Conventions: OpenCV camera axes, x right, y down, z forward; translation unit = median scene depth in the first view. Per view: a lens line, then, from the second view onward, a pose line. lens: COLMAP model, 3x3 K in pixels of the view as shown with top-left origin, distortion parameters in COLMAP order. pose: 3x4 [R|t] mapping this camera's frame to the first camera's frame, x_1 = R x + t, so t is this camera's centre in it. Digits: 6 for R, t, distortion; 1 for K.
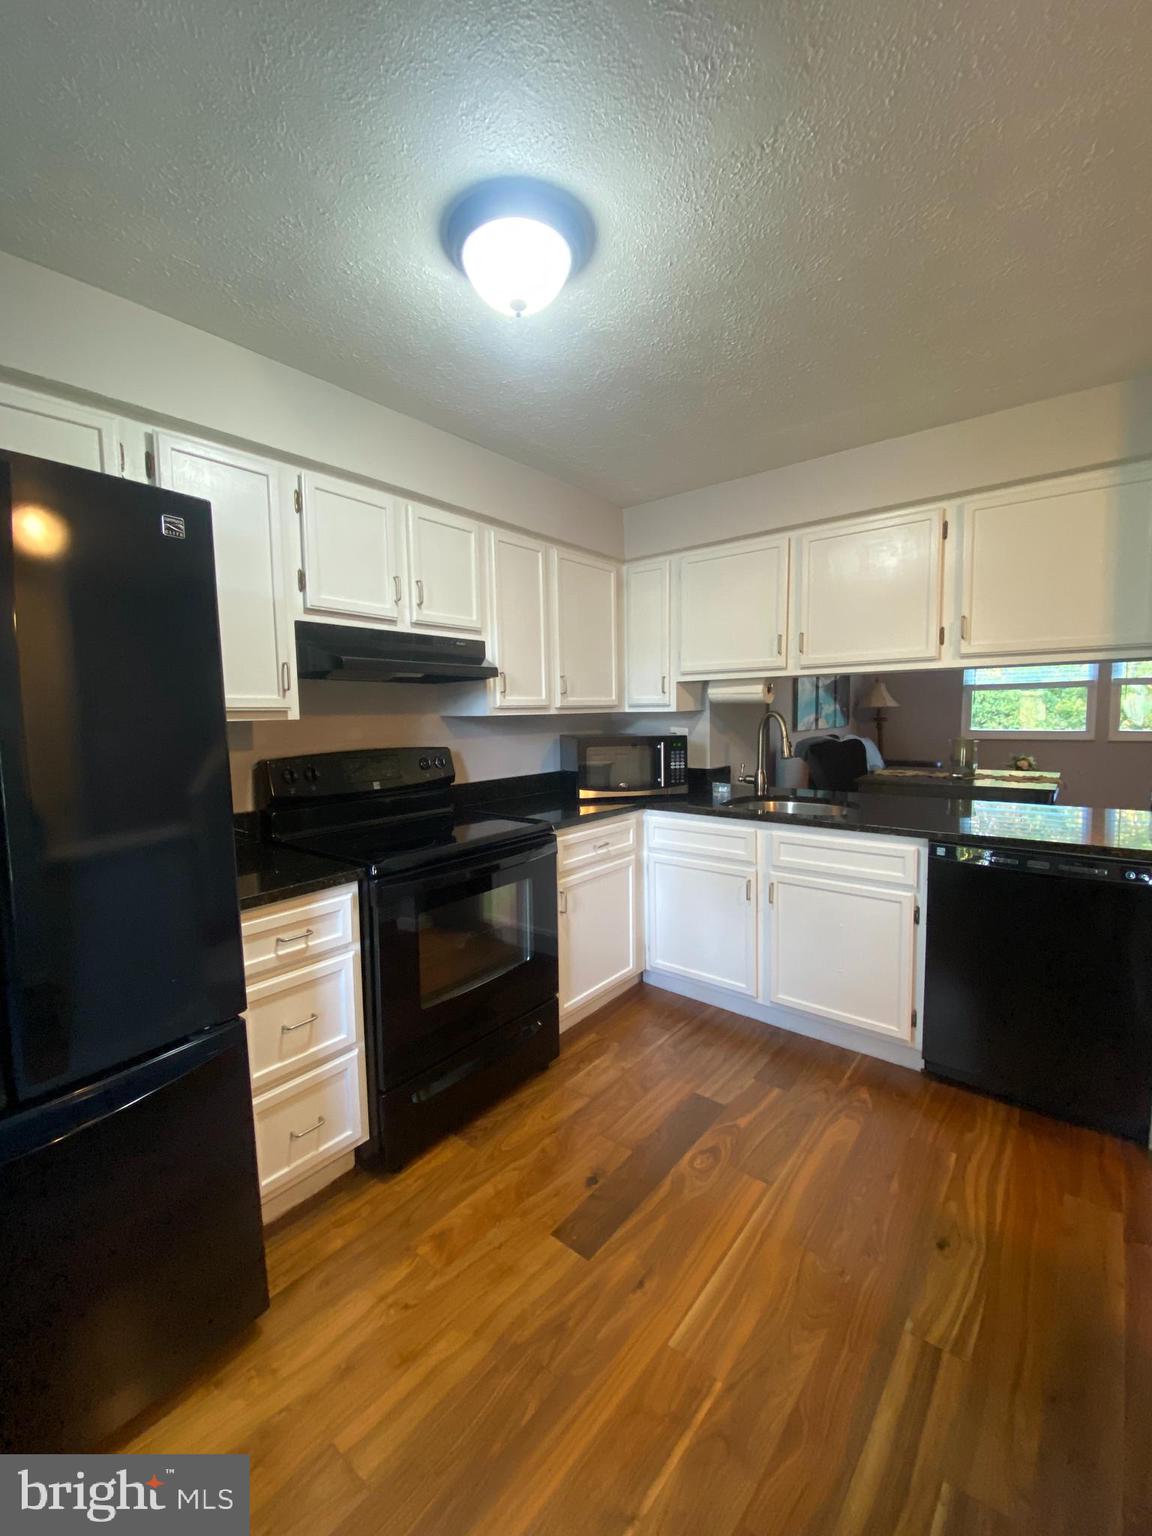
lens RADIAL K [[631.1, 0, 575.8], [0, 631.1, 758.9], [0, 0, 1]] dist [0.038875, -0.030671]
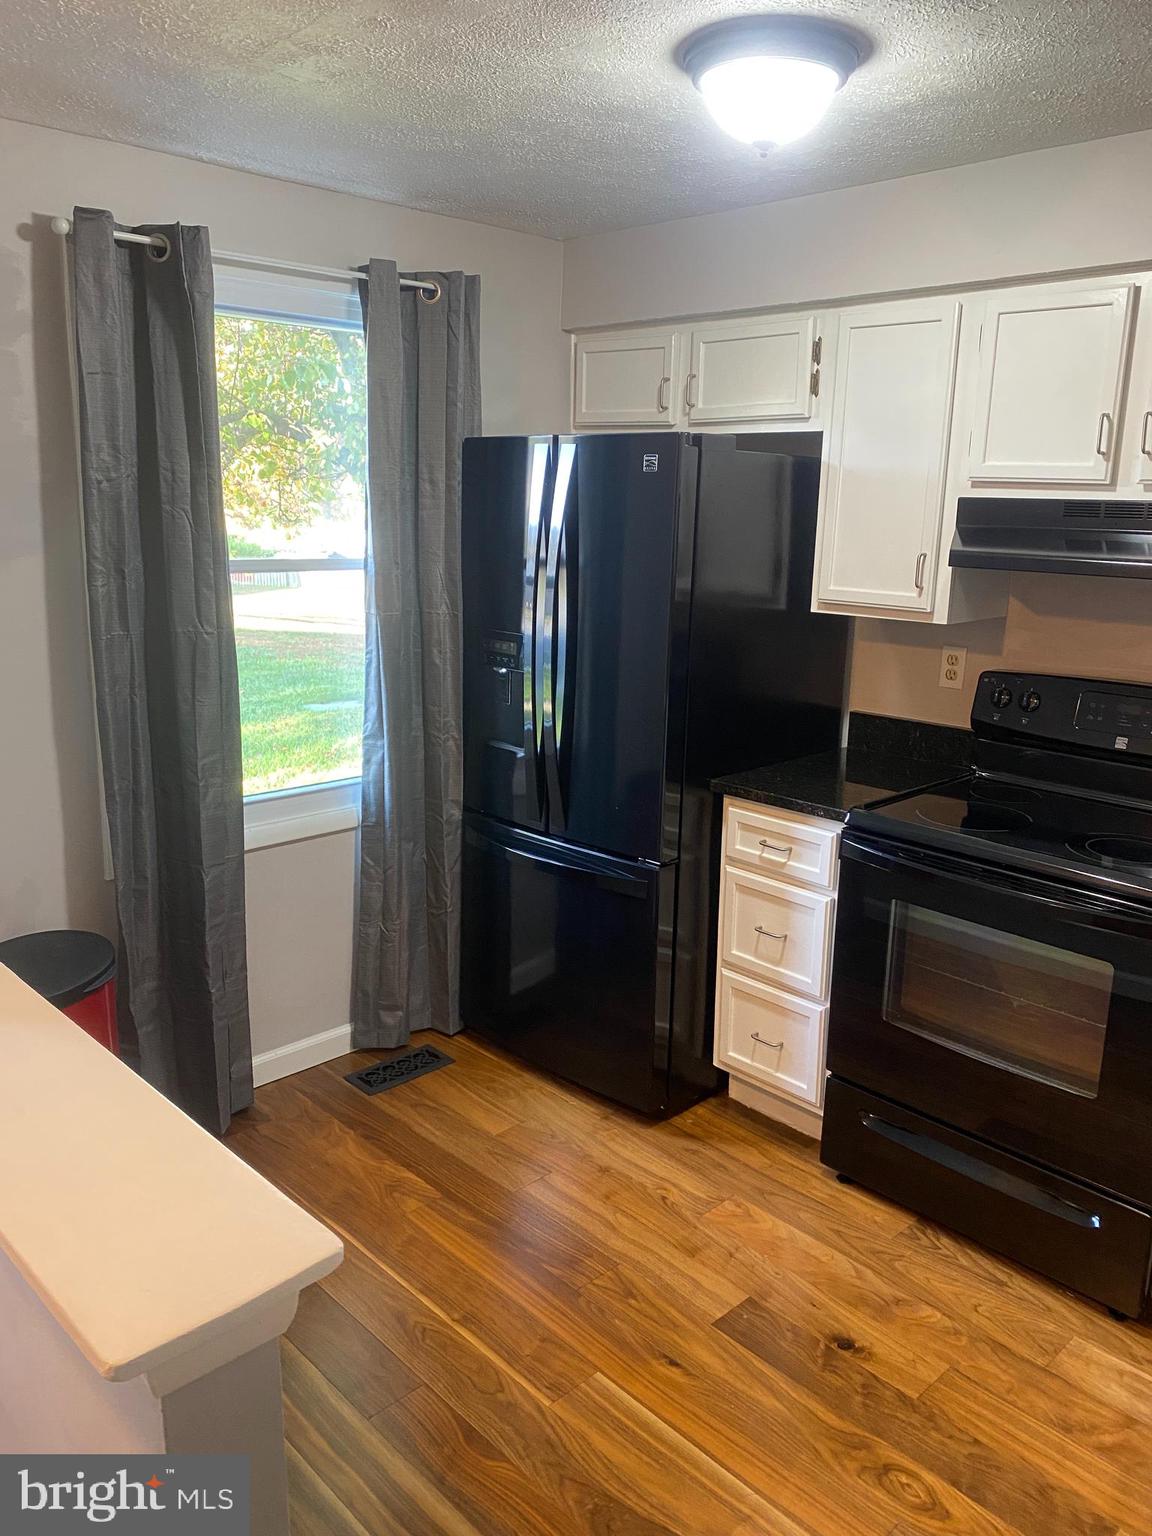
lens RADIAL K [[1182.0, 0, 573.7], [0, 1182.0, 728.9], [0, 0, 1]] dist [0.003826, 0.003690]
pose [[-0.142075, 0.194887, -0.970481, 1.296830], [-0.094037, 0.973335, 0.209227, -0.239749], [0.985379, 0.120987, -0.119960, 0.874674]]
